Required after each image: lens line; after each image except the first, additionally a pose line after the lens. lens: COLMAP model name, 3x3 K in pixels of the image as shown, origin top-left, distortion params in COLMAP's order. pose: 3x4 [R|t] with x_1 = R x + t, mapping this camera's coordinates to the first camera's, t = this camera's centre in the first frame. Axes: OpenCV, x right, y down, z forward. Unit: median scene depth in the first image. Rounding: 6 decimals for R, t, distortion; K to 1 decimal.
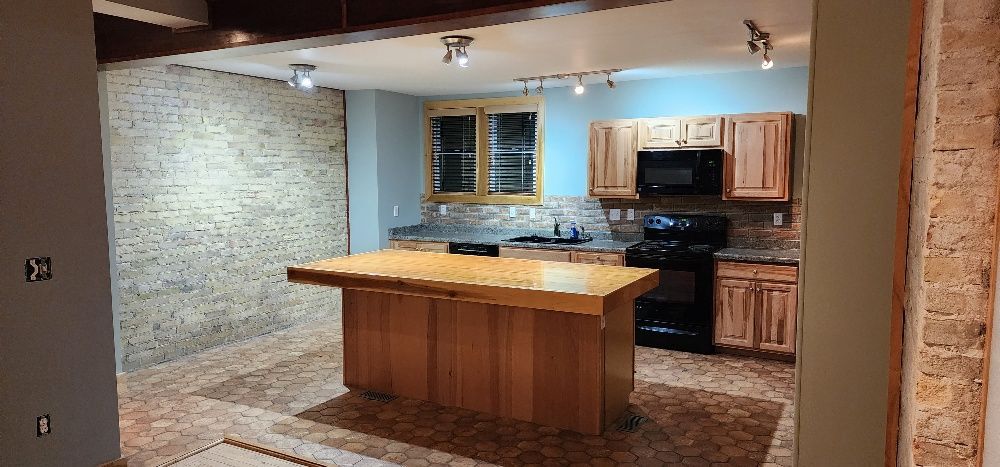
lens RADIAL K [[674.2, 0, 496.5], [0, 674.2, 231.4], [0, 0, 1]] dist [0.032072, -0.001039]
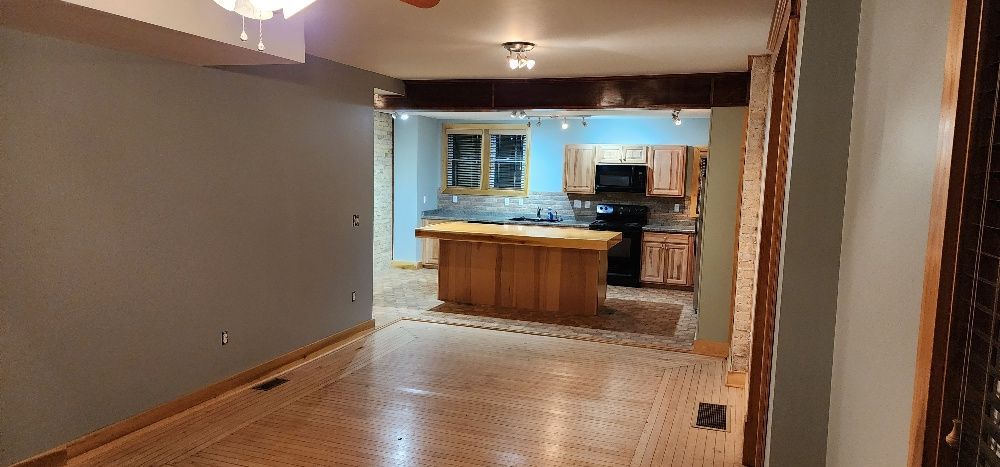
lens RADIAL K [[671.8, 0, 502.2], [0, 671.8, 238.2], [0, 0, 1]] dist [0.092276, -0.089906]
pose [[0.983139, 0.010589, 0.182550, -0.312149], [-0.013670, 0.999785, 0.015623, 0.036141], [-0.182346, -0.017855, 0.983072, -0.563113]]
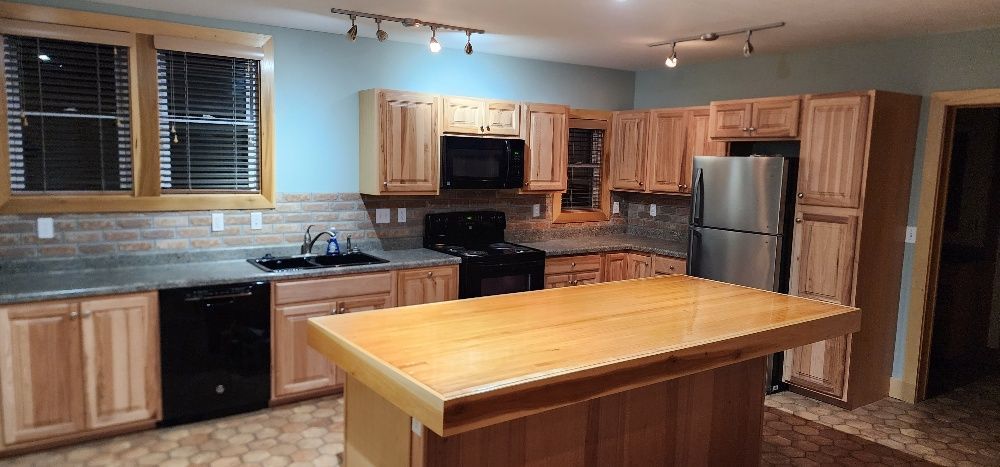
lens RADIAL K [[671.8, 0, 502.2], [0, 671.8, 238.2], [0, 0, 1]] dist [0.092276, -0.089906]
pose [[0.407386, -0.099109, 0.907862, -0.518509], [0.051852, 0.995000, 0.085354, -0.064665], [-0.911783, 0.012302, 0.410489, 0.627116]]
